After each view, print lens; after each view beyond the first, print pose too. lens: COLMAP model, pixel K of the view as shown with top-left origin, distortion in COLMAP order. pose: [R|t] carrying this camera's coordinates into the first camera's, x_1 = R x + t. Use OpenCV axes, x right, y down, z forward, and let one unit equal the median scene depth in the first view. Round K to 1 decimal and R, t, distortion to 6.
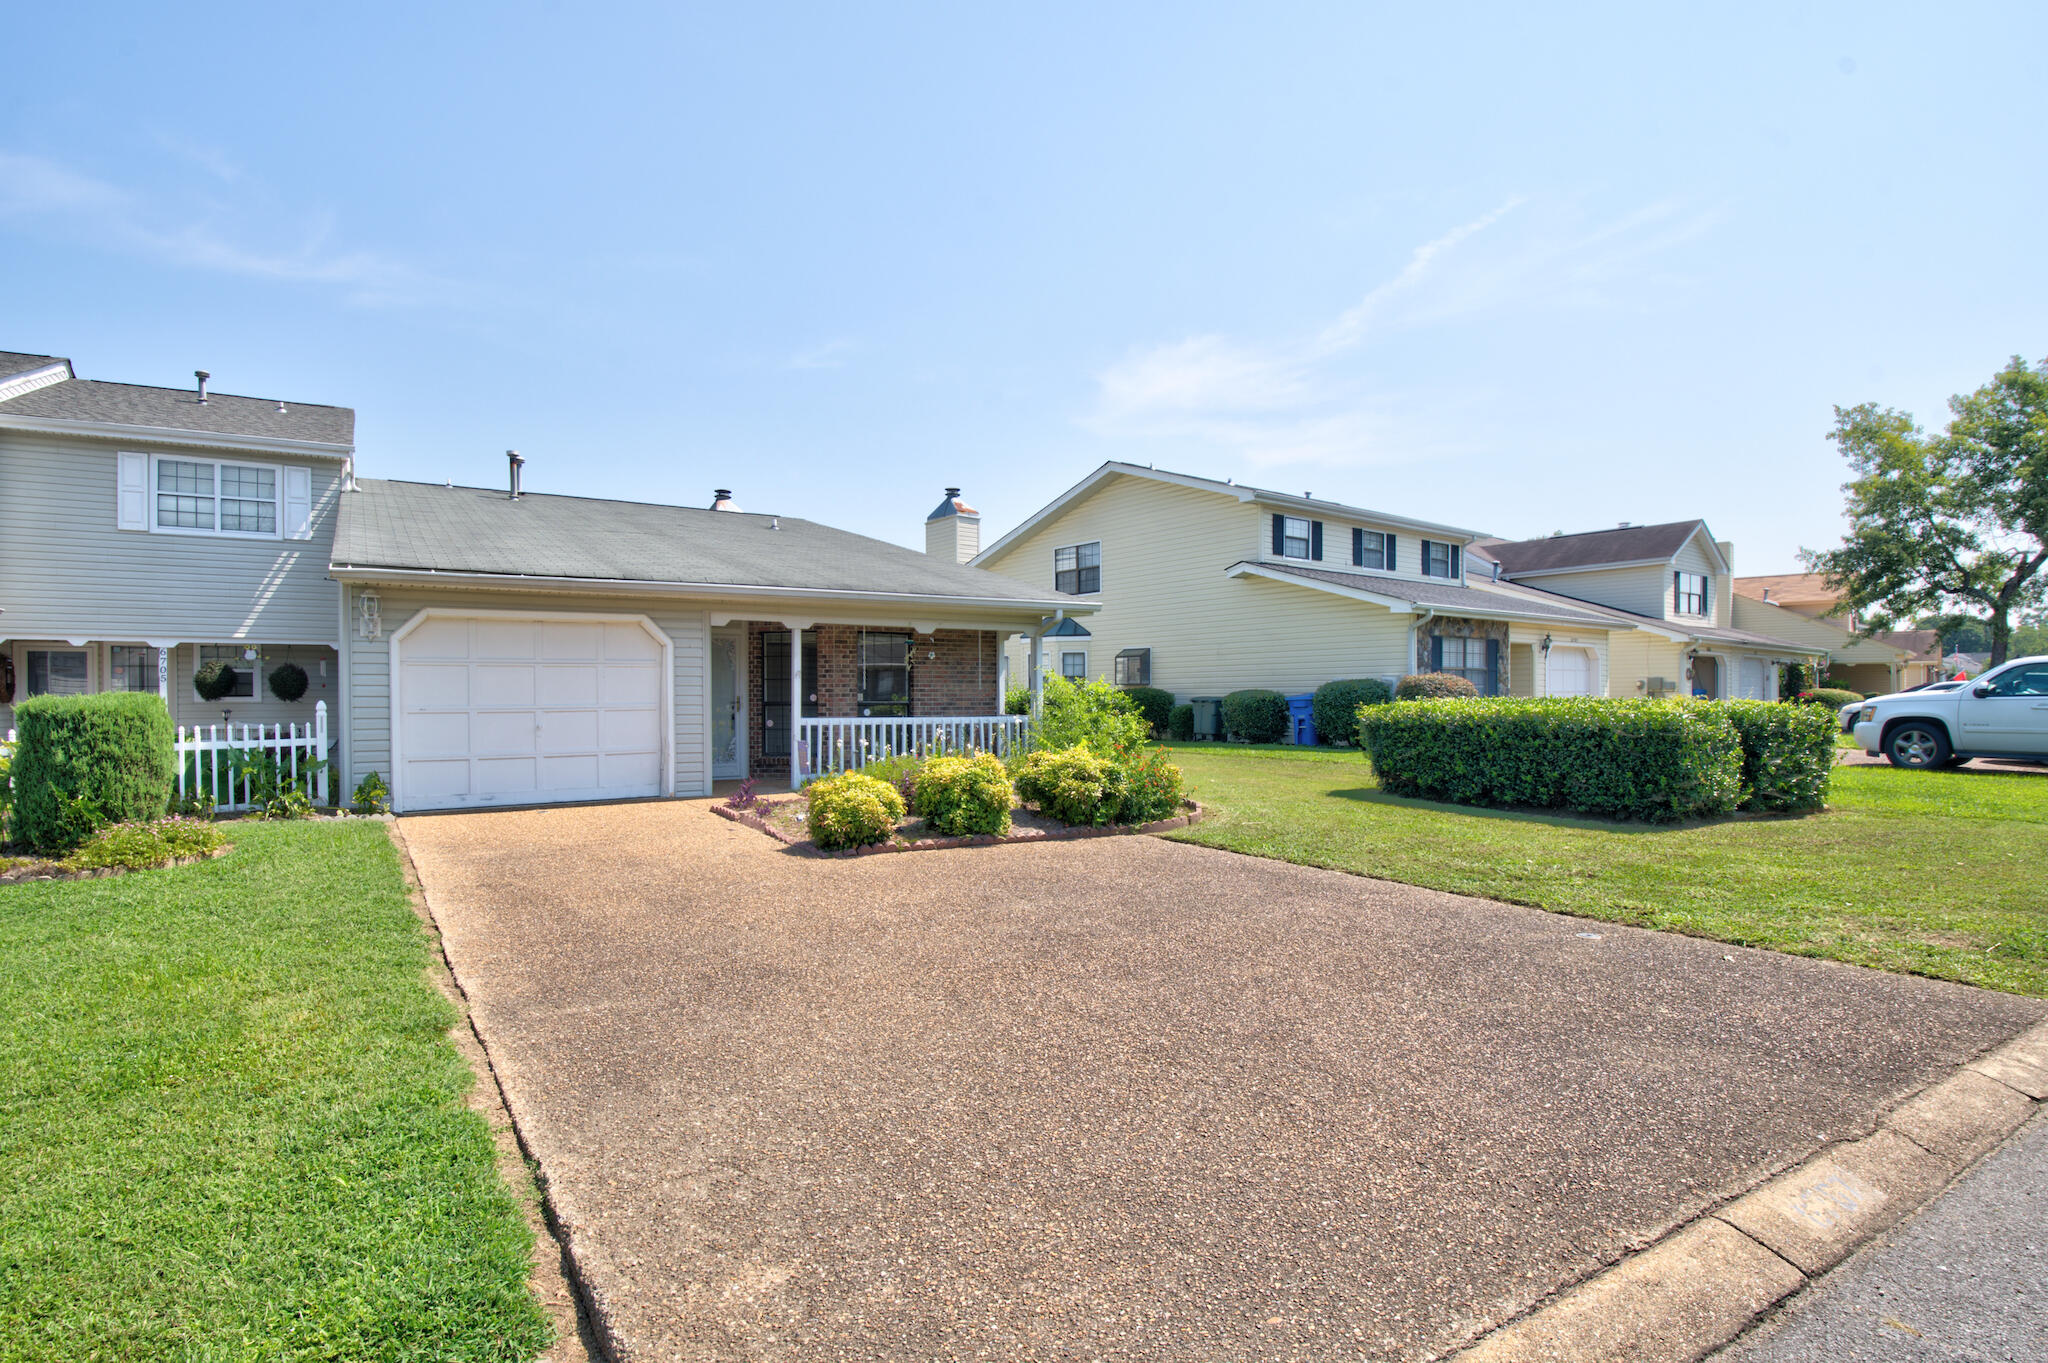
lens RADIAL K [[1081.2, 0, 1035.8], [0, 1081.2, 695.2], [0, 0, 1]] dist [0.032311, -0.052251]
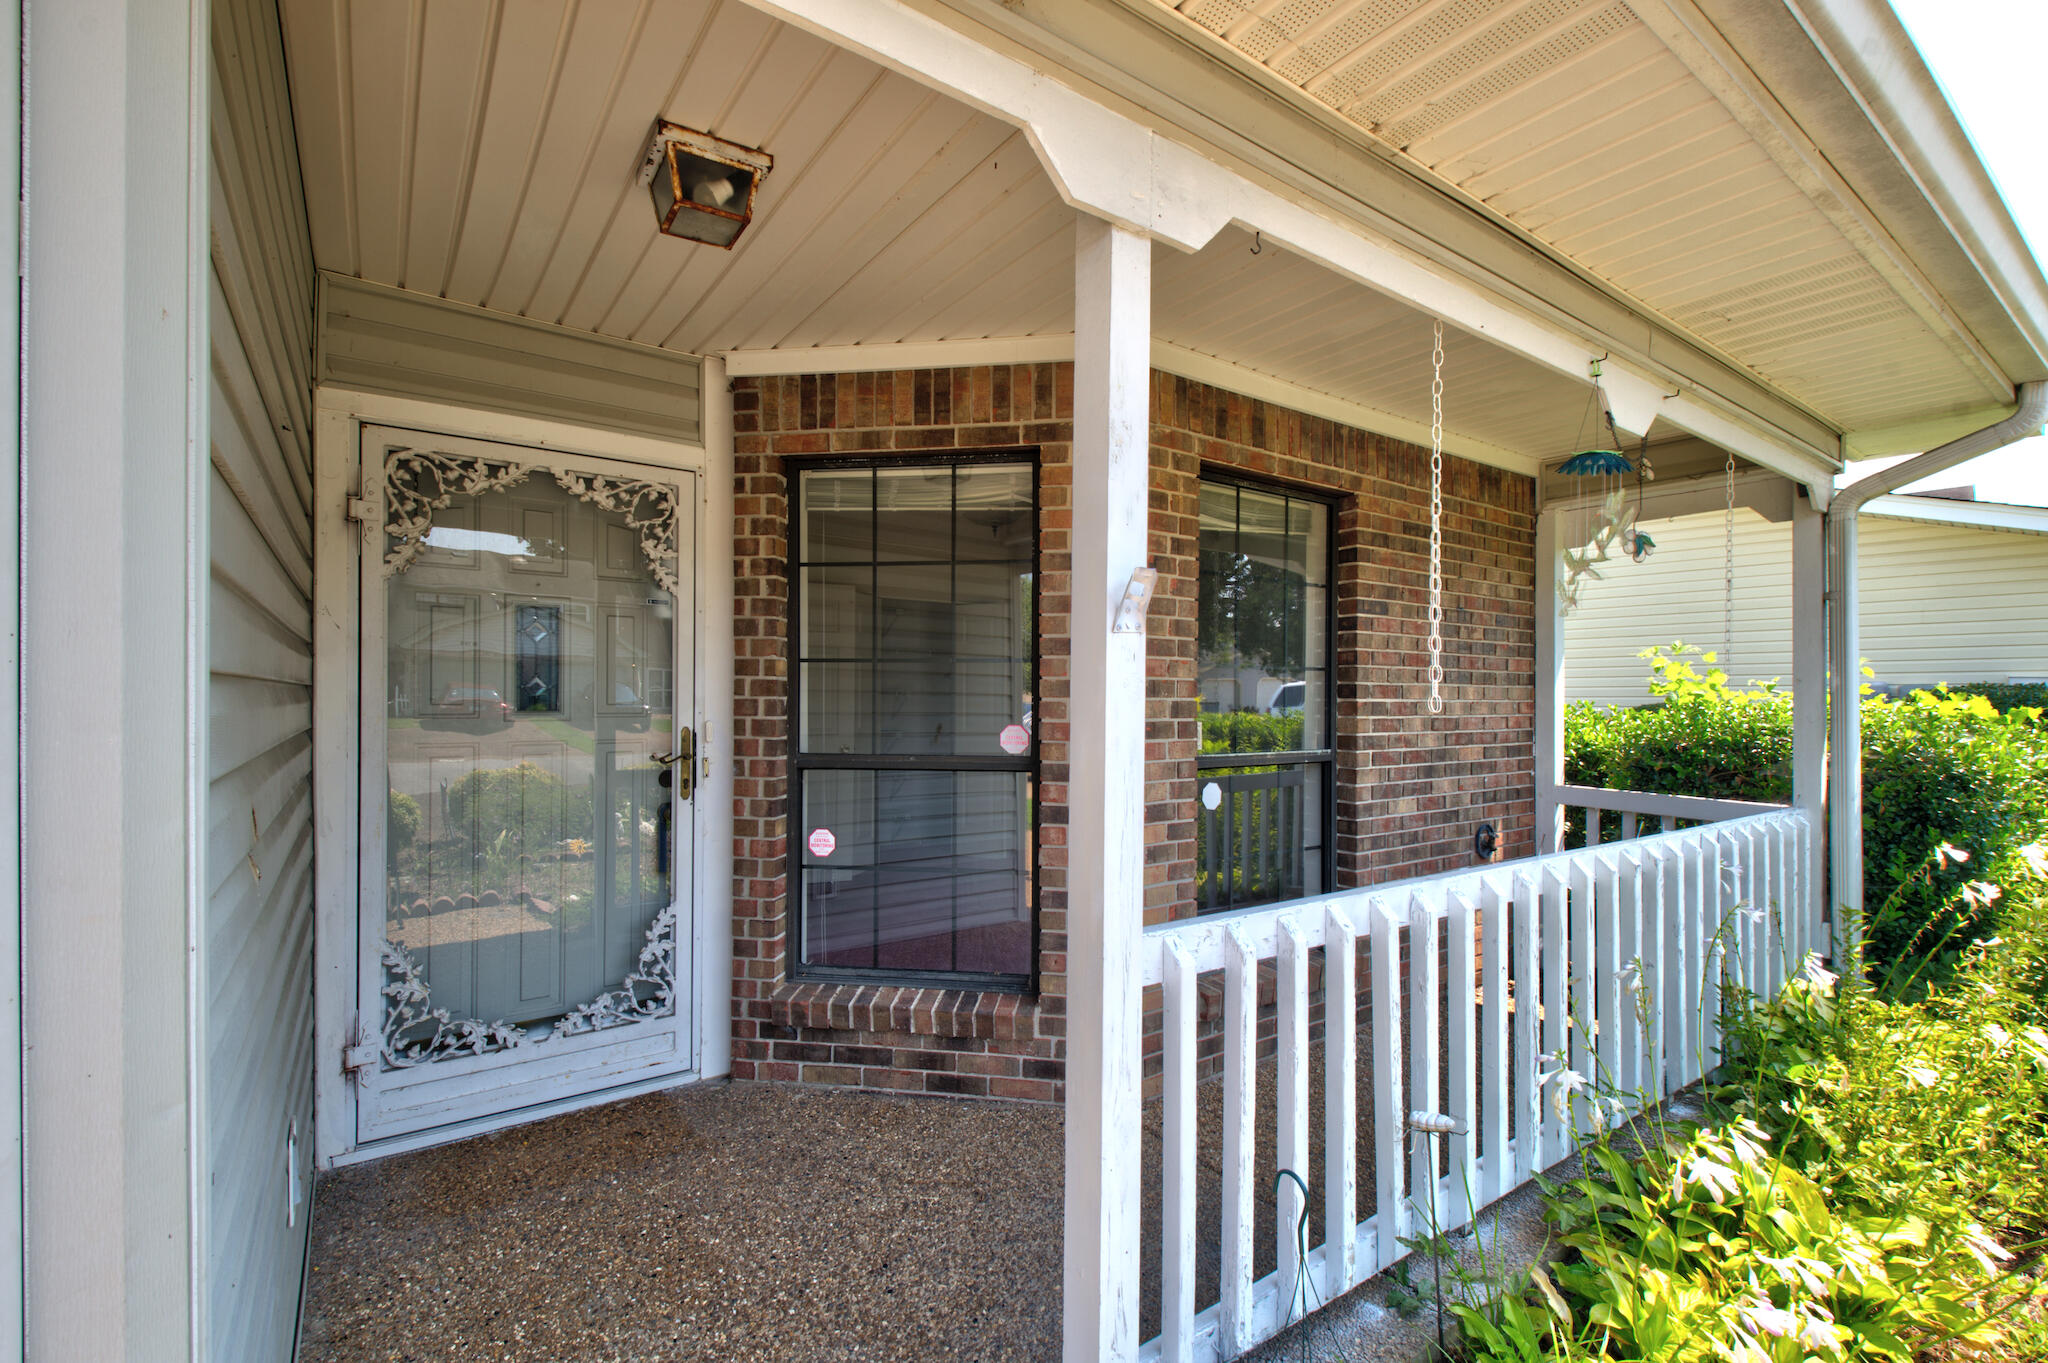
lens RADIAL K [[902.2, 0, 1031.7], [0, 902.2, 693.2], [0, 0, 1]] dist [0.031861, -0.000049]
pose [[0.998317, 0.007565, 0.057499, -0.254935], [-0.007232, 0.999956, -0.006003, -0.007845], [-0.057542, 0.005577, 0.998327, 0.963426]]
